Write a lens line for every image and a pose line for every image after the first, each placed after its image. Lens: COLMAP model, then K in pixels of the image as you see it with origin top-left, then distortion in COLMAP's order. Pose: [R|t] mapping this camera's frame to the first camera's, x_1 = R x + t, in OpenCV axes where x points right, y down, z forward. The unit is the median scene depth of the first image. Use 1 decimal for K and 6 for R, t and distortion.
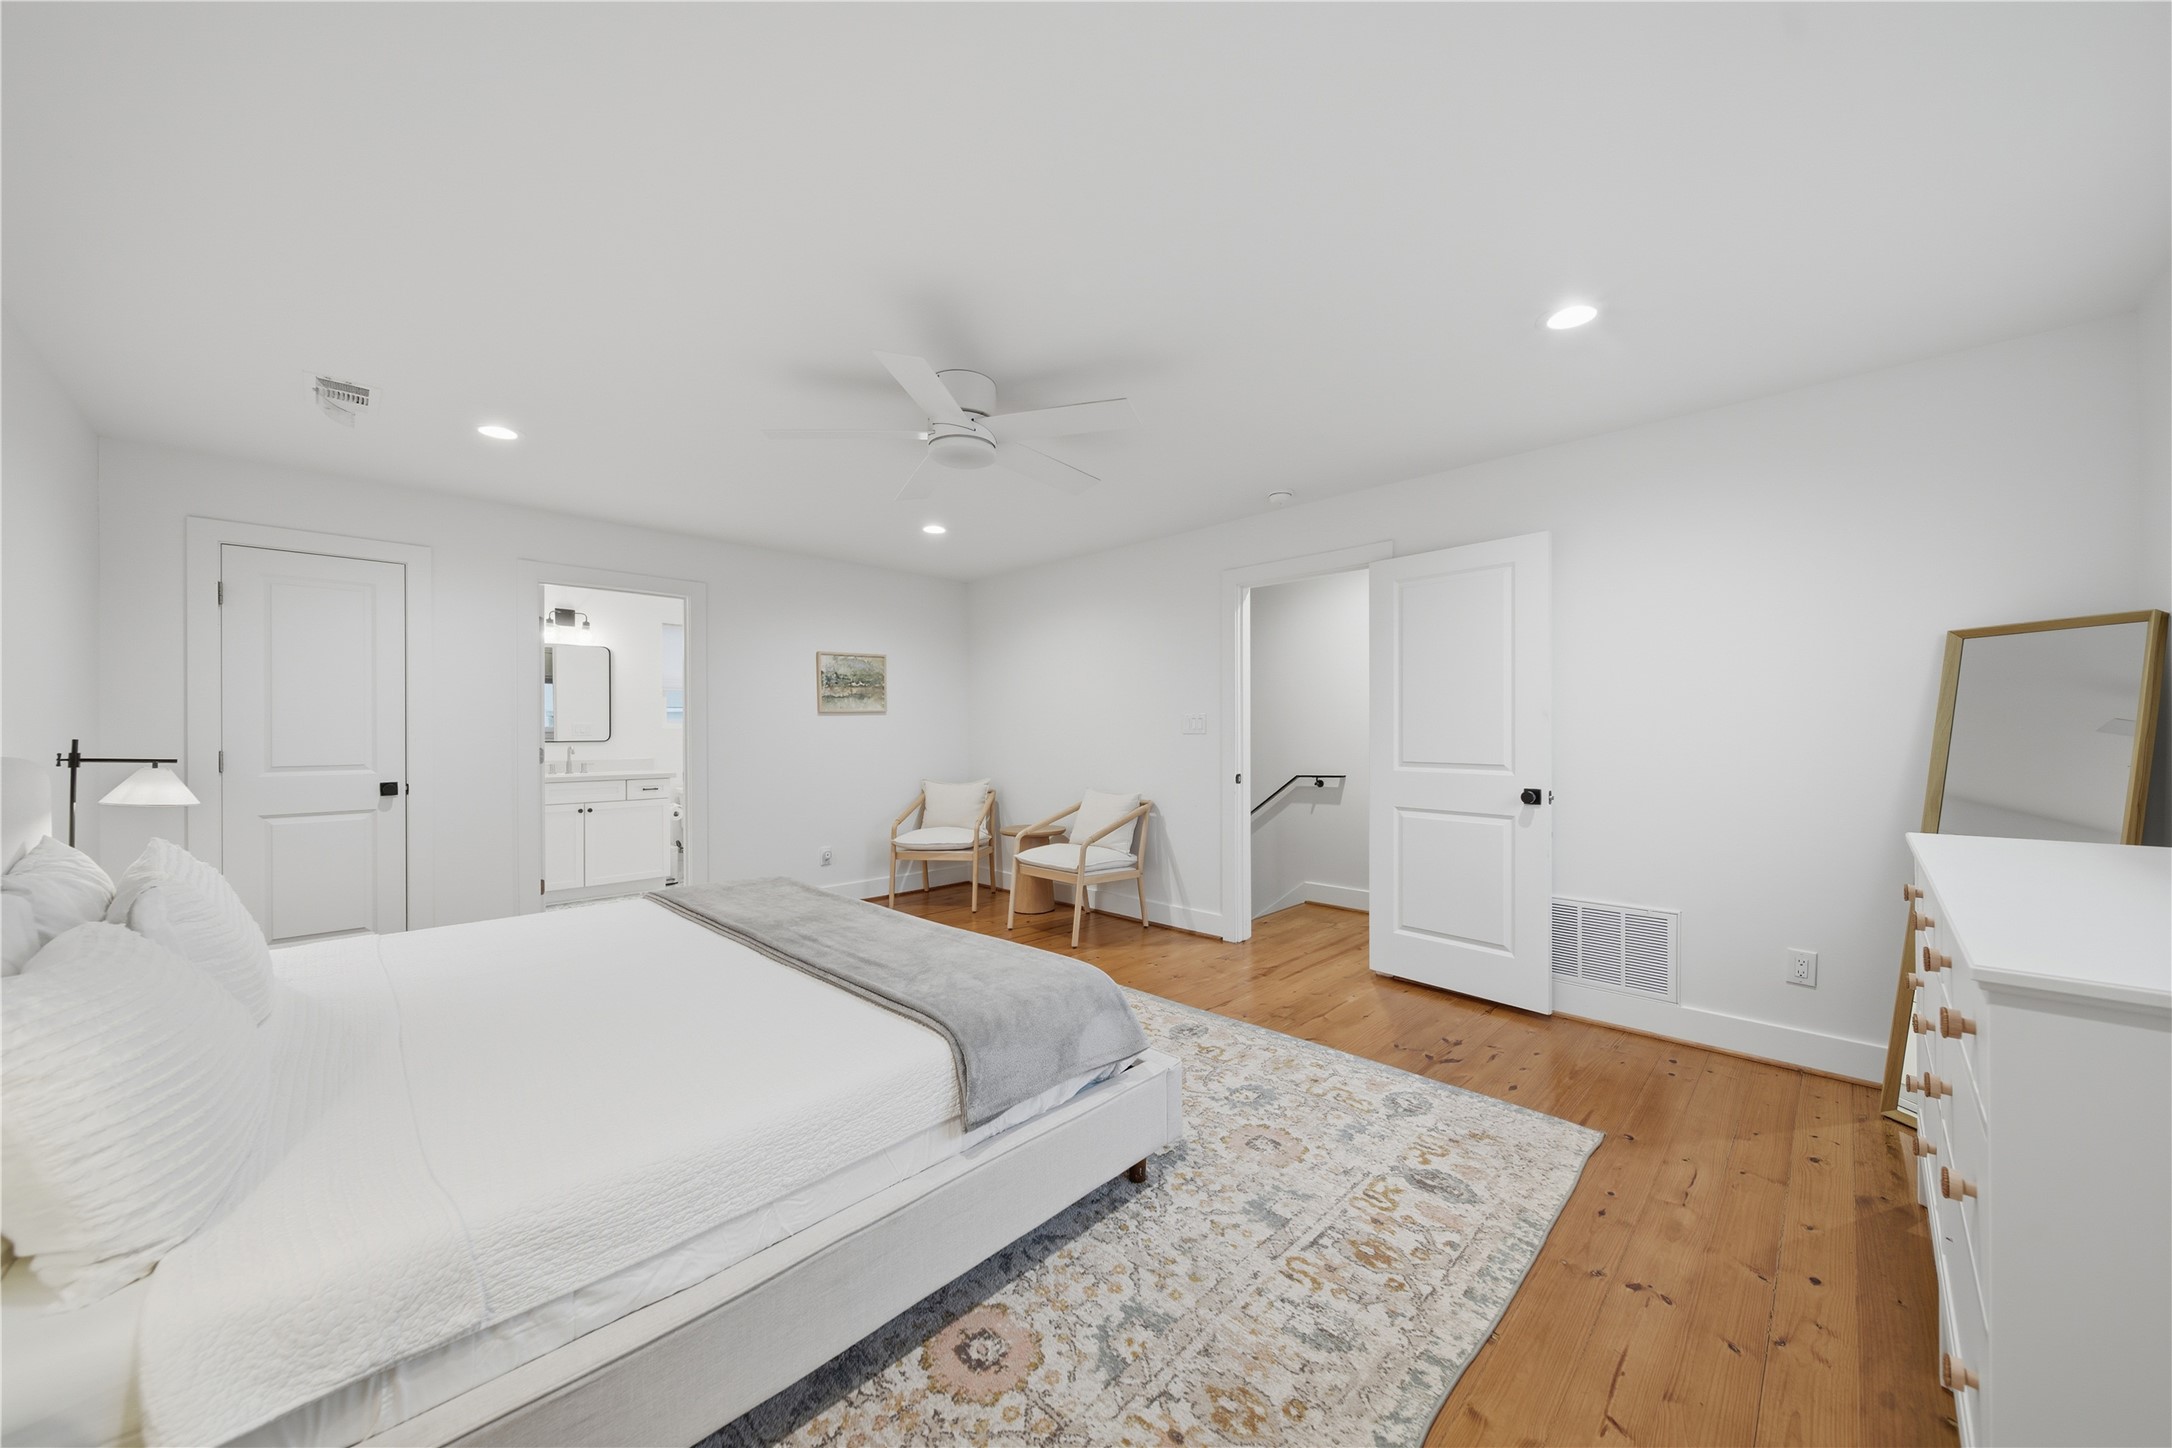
lens RADIAL K [[767.9, 0, 1087.6], [0, 767.9, 730.0], [0, 0, 1]] dist [-0.001014, -0.000369]
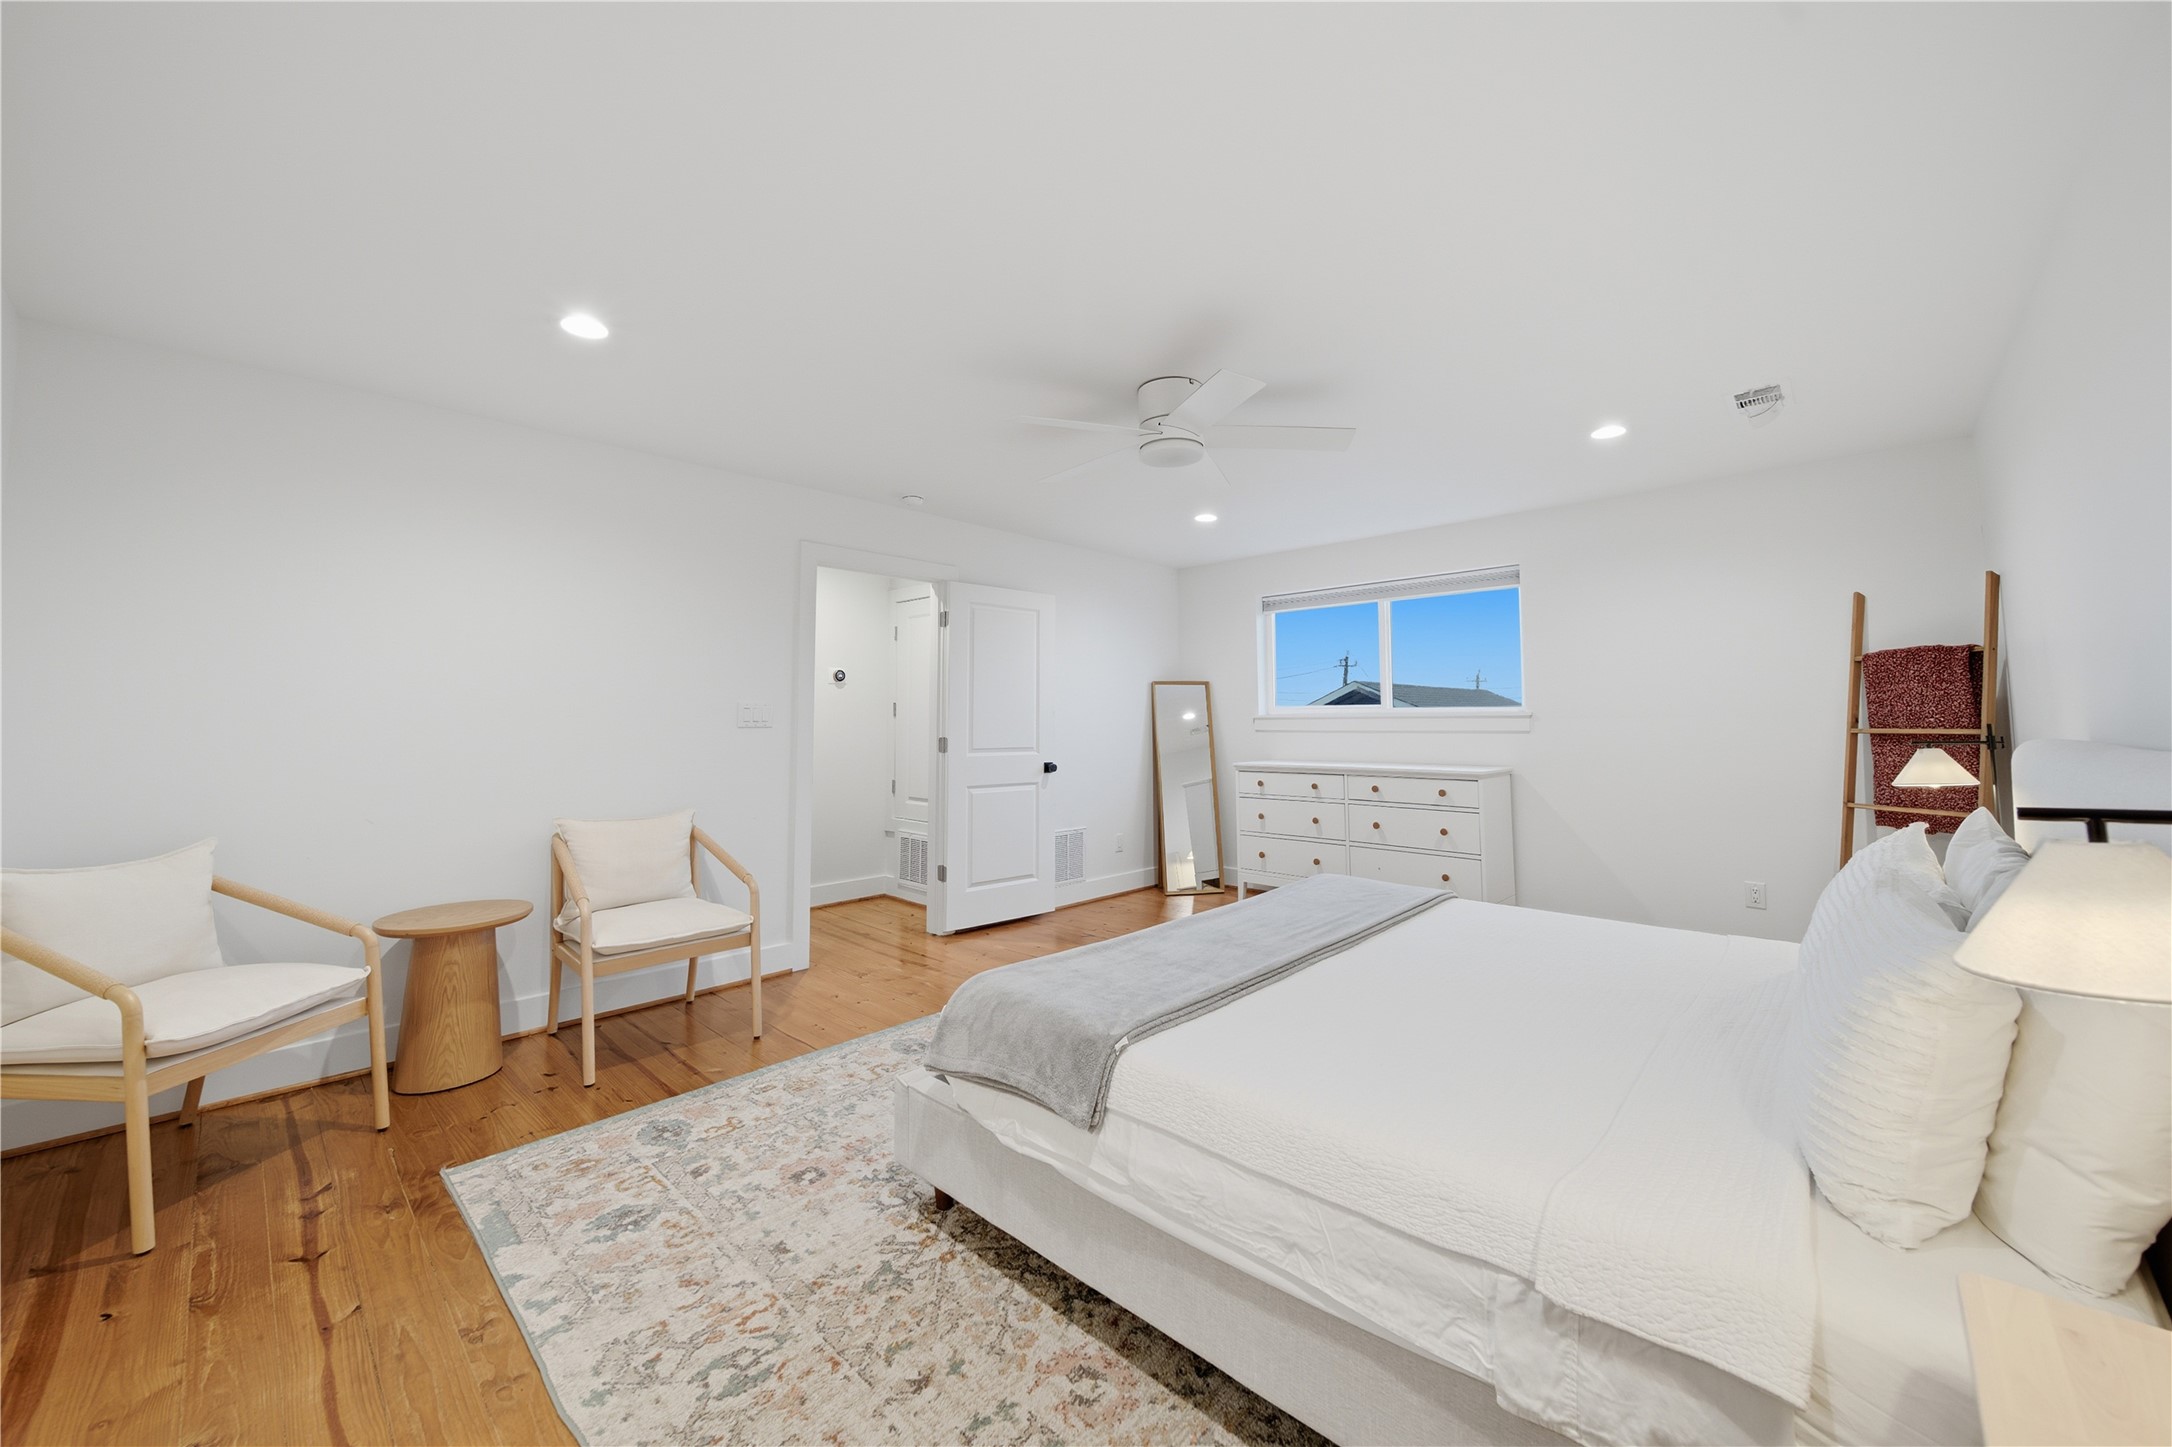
lens RADIAL K [[813.1, 0, 1086.0], [0, 813.1, 723.5], [0, 0, 1]] dist [0.002204, -0.000412]
pose [[-0.011157, -0.006606, 0.999916, -1.695940], [-0.002175, 0.999976, 0.006582, -0.014228], [-0.999935, -0.002101, -0.011171, 1.613664]]
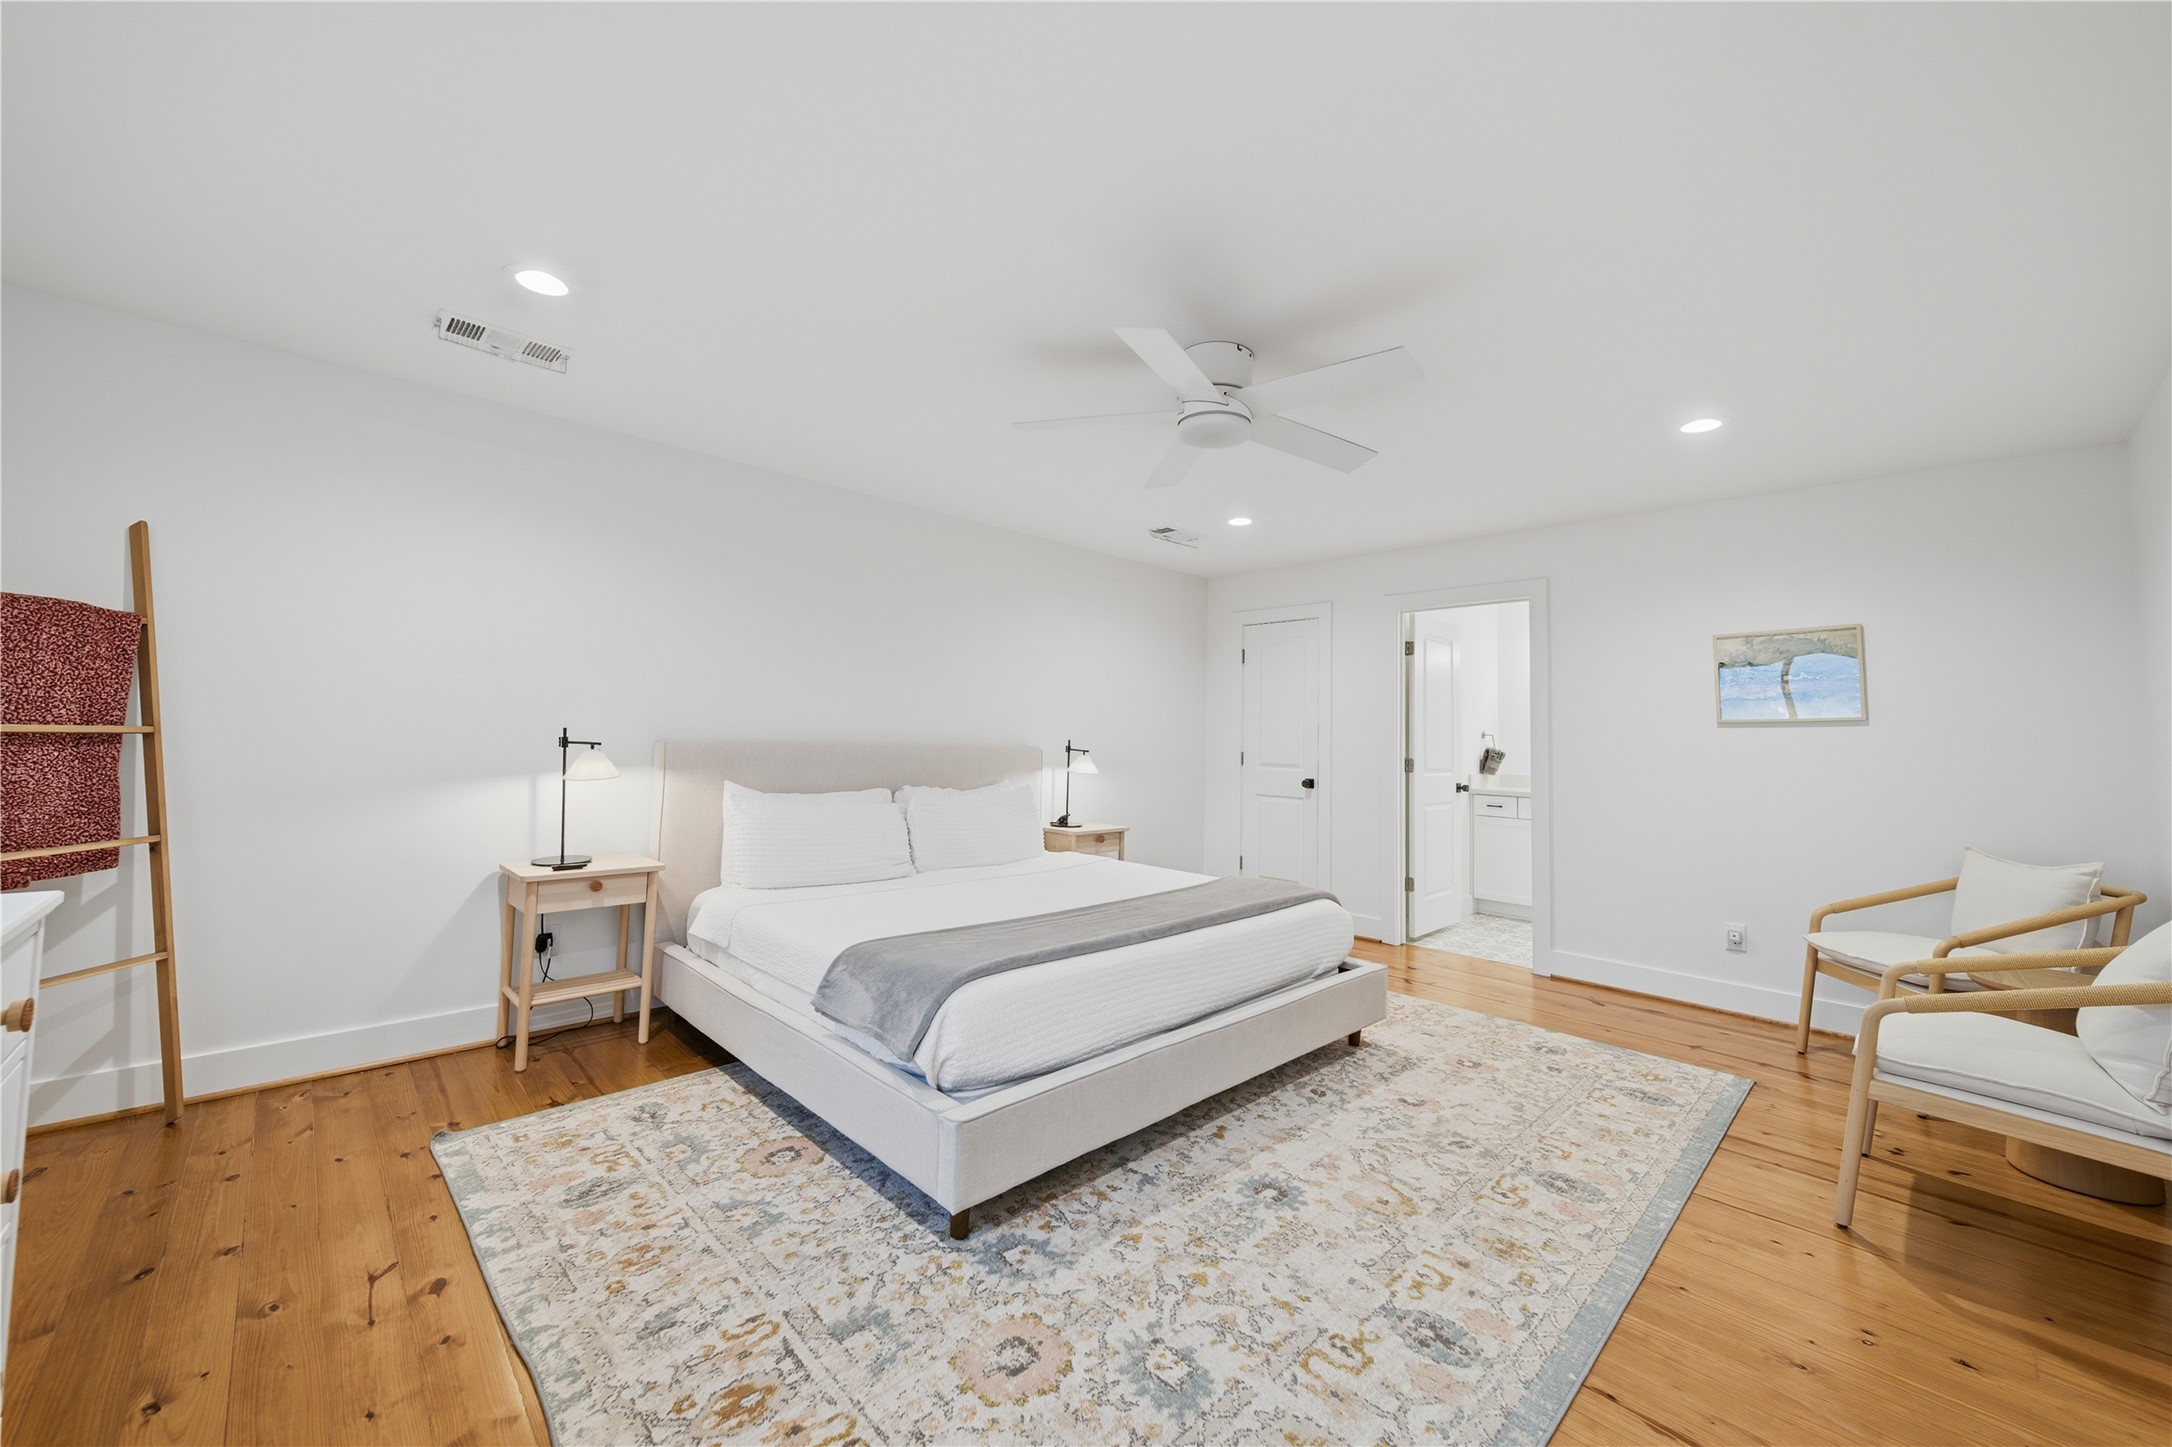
lens RADIAL K [[813.1, 0, 1086.0], [0, 813.1, 723.5], [0, 0, 1]] dist [0.002204, -0.000412]
pose [[-0.022621, -0.013156, -0.999658, 1.114334], [-0.016934, 0.999775, -0.012775, -0.010993], [0.999601, 0.016640, -0.022839, 1.253068]]
